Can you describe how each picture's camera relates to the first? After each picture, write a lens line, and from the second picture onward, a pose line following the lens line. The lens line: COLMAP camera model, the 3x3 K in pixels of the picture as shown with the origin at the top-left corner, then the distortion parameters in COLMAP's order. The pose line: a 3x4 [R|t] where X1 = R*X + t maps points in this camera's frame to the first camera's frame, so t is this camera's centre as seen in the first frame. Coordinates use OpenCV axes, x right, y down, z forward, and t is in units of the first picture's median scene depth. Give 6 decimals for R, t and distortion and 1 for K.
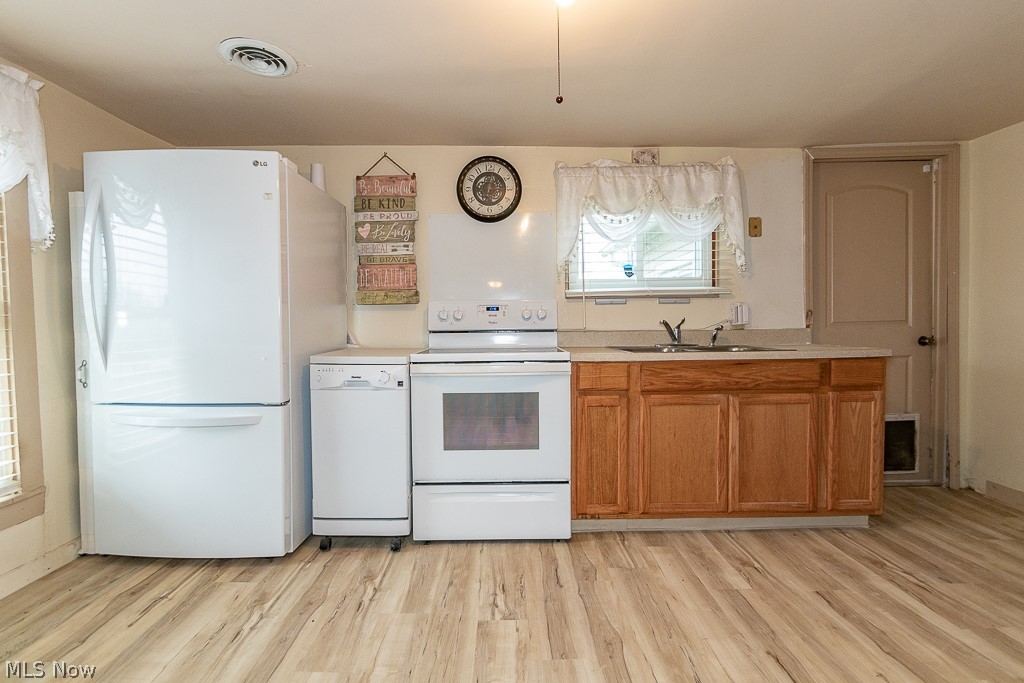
lens RADIAL K [[484.0, 0, 513.7], [0, 484.0, 341.4], [0, 0, 1]] dist [-0.000683, -0.001444]
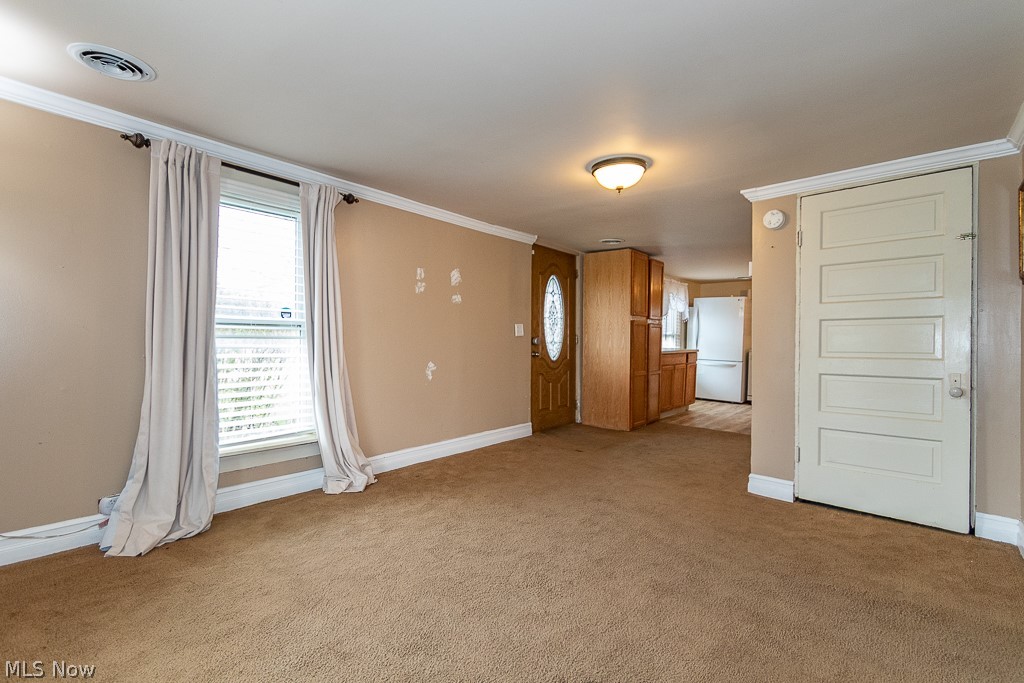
lens RADIAL K [[484.0, 0, 513.7], [0, 484.0, 341.4], [0, 0, 1]] dist [-0.000683, -0.001444]
pose [[0.749035, 0.024109, -0.662092, 0.594236], [-0.042956, 0.999002, -0.012220, 0.079620], [0.661137, 0.037594, 0.749323, -2.598264]]
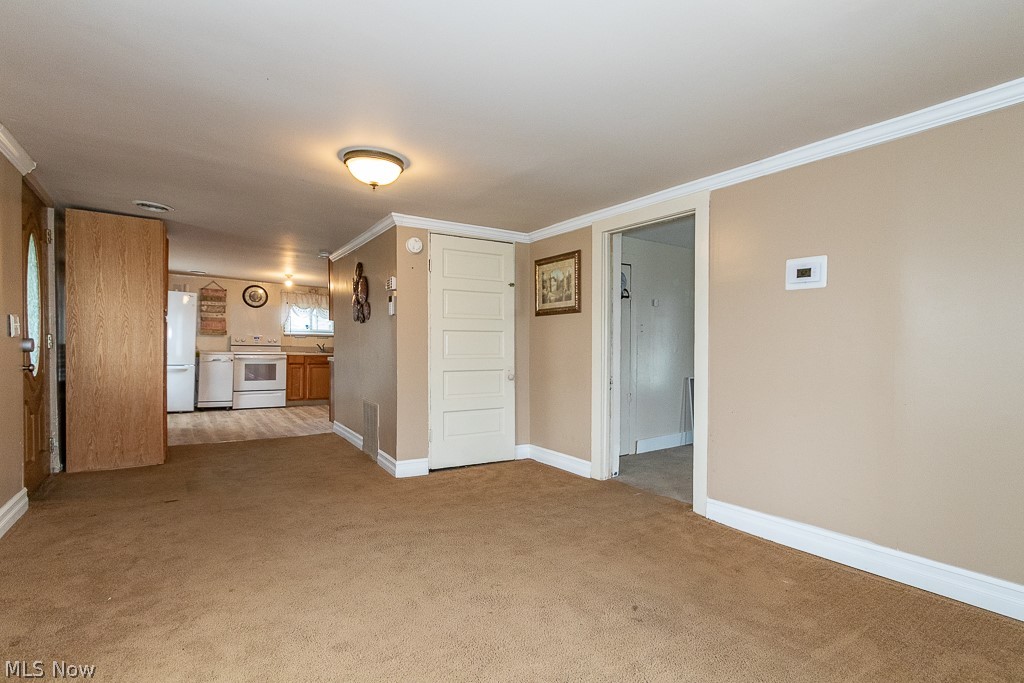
lens RADIAL K [[478.4, 0, 512.8], [0, 478.4, 348.7], [0, 0, 1]] dist [0.000254, -0.000096]
pose [[0.829067, 0.023284, 0.558664, -0.433631], [-0.007277, 0.999497, -0.030858, 0.086393], [-0.559102, 0.021518, 0.828820, -2.629859]]
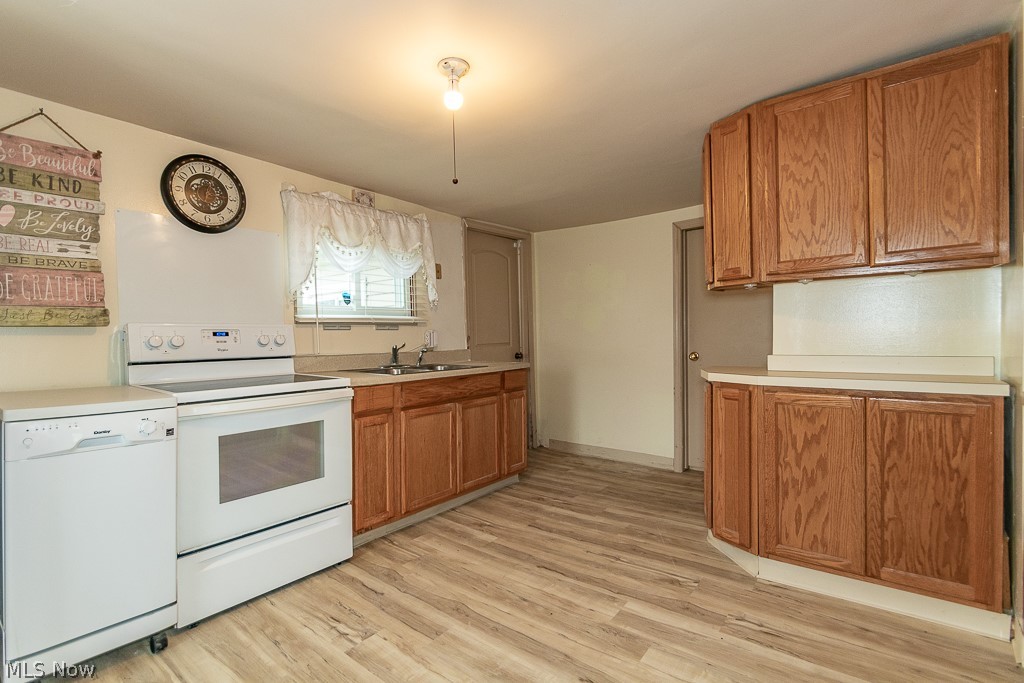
lens RADIAL K [[484.0, 0, 513.7], [0, 484.0, 341.4], [0, 0, 1]] dist [-0.000683, -0.001444]
pose [[0.620275, -0.006700, 0.784356, -0.462447], [0.031150, 0.999385, -0.016097, -0.027945], [-0.783765, 0.034417, 0.620103, 0.059947]]
